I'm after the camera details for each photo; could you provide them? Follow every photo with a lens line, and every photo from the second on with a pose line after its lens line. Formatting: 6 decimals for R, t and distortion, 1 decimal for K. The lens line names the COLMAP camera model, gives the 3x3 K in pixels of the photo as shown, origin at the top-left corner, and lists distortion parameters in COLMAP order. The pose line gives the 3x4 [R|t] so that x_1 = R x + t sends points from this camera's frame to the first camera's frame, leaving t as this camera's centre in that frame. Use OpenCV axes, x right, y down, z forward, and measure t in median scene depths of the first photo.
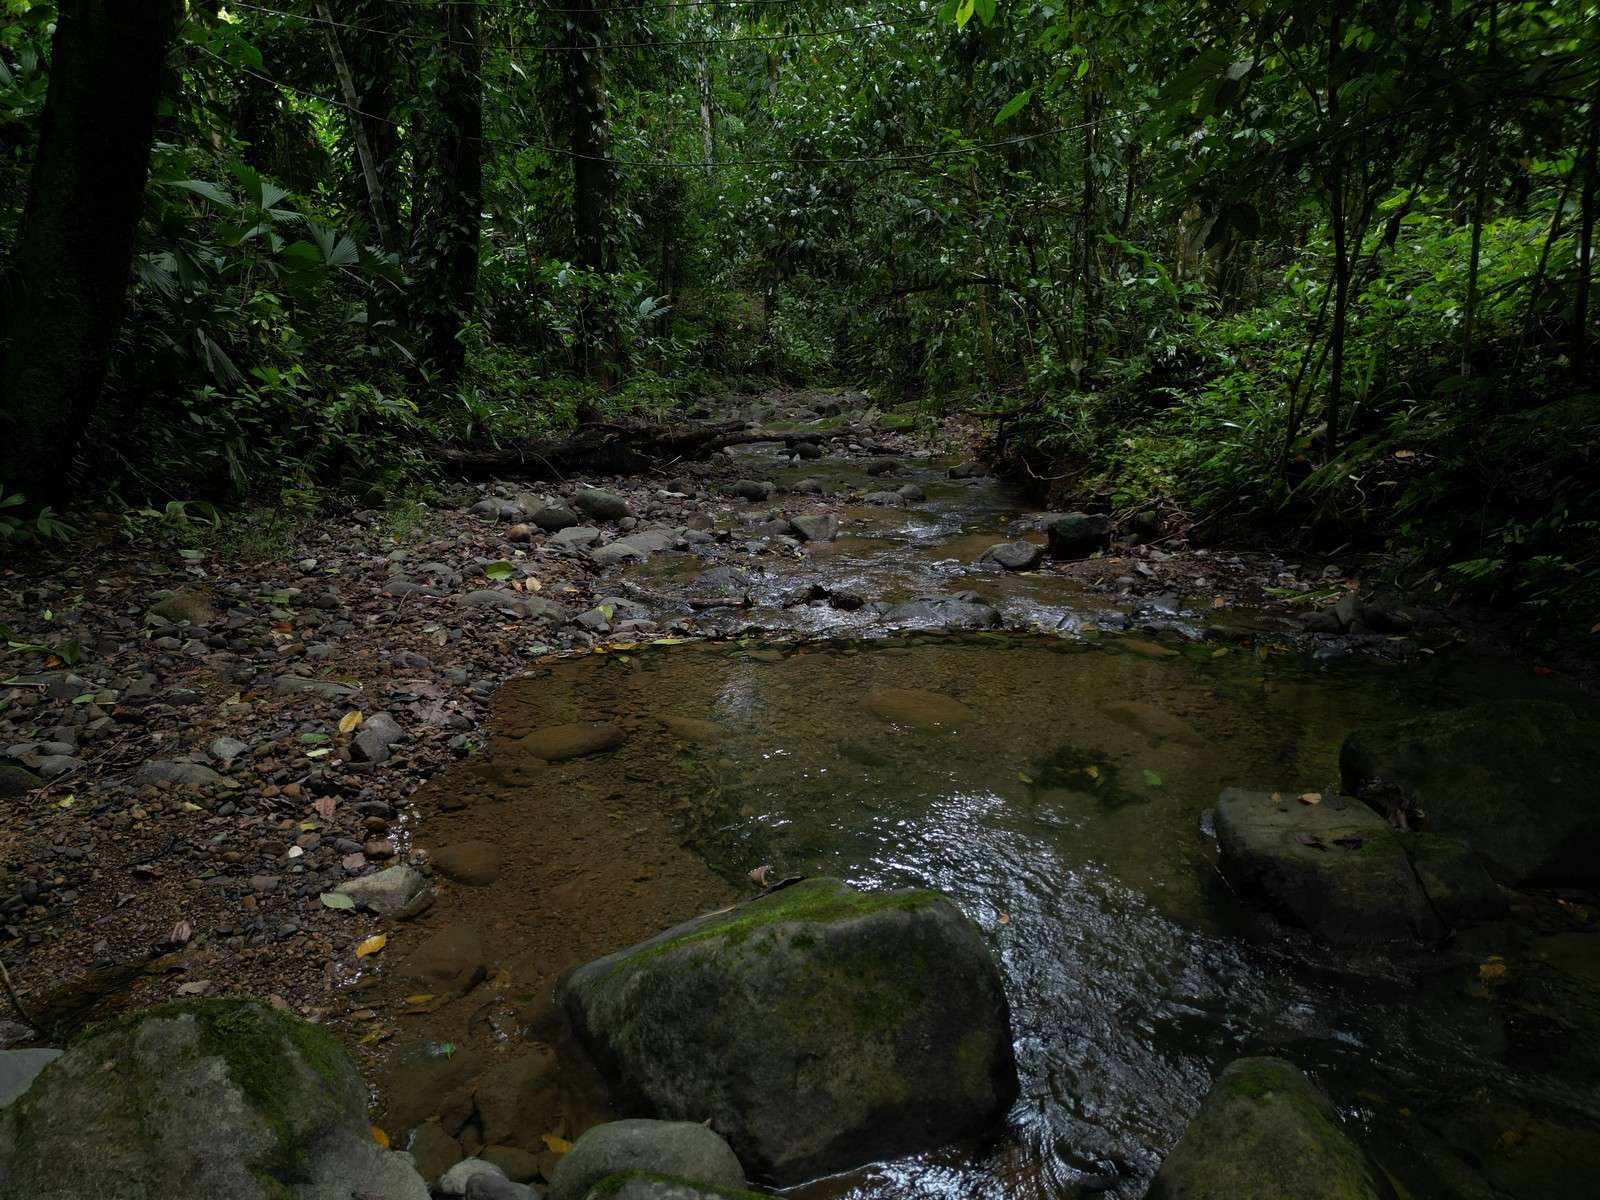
lens RADIAL K [[1109.9, 0, 798.2], [0, 1109.9, 606.3], [0, 0, 1]] dist [0.064189, -0.002839]
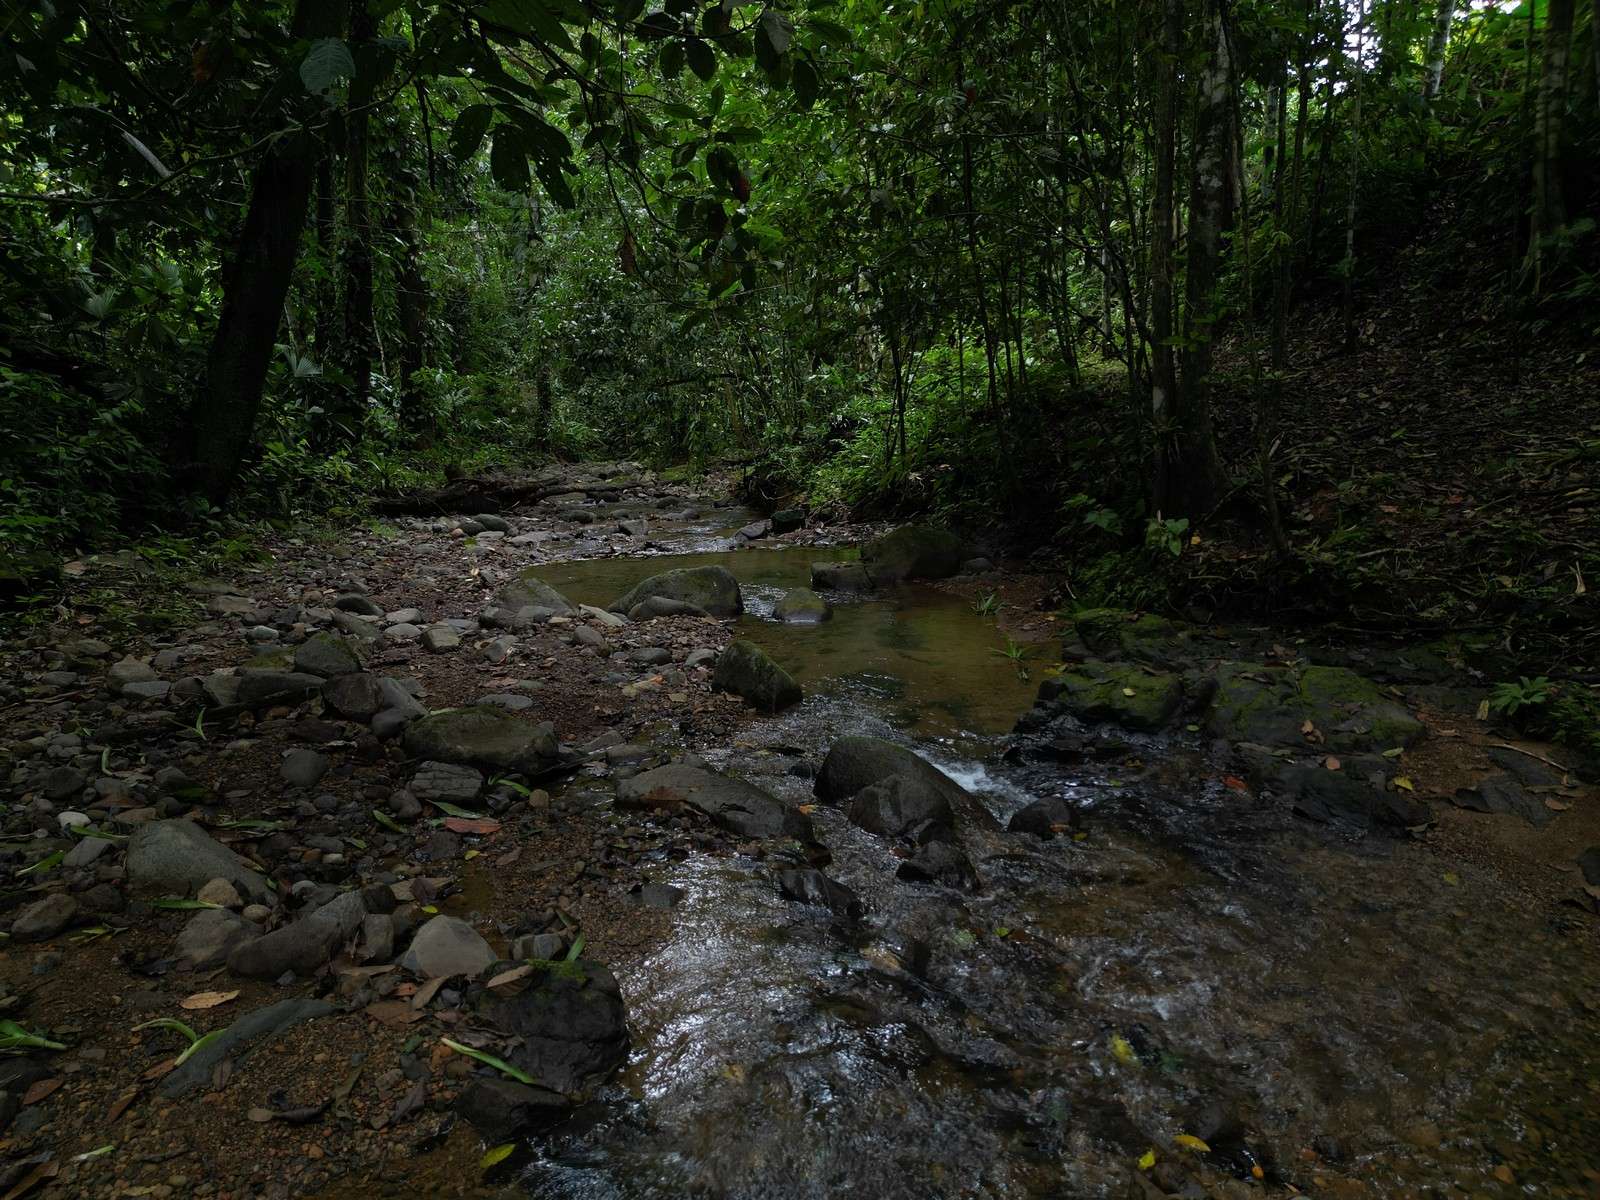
lens RADIAL K [[1109.9, 0, 804.7], [0, 1109.9, 597.4], [0, 0, 1]] dist [0.064189, -0.002839]
pose [[0.975346, -0.060362, 0.212266, -0.063348], [0.076420, 0.994736, -0.068271, 0.108656], [-0.207028, 0.082809, 0.974824, -0.431234]]
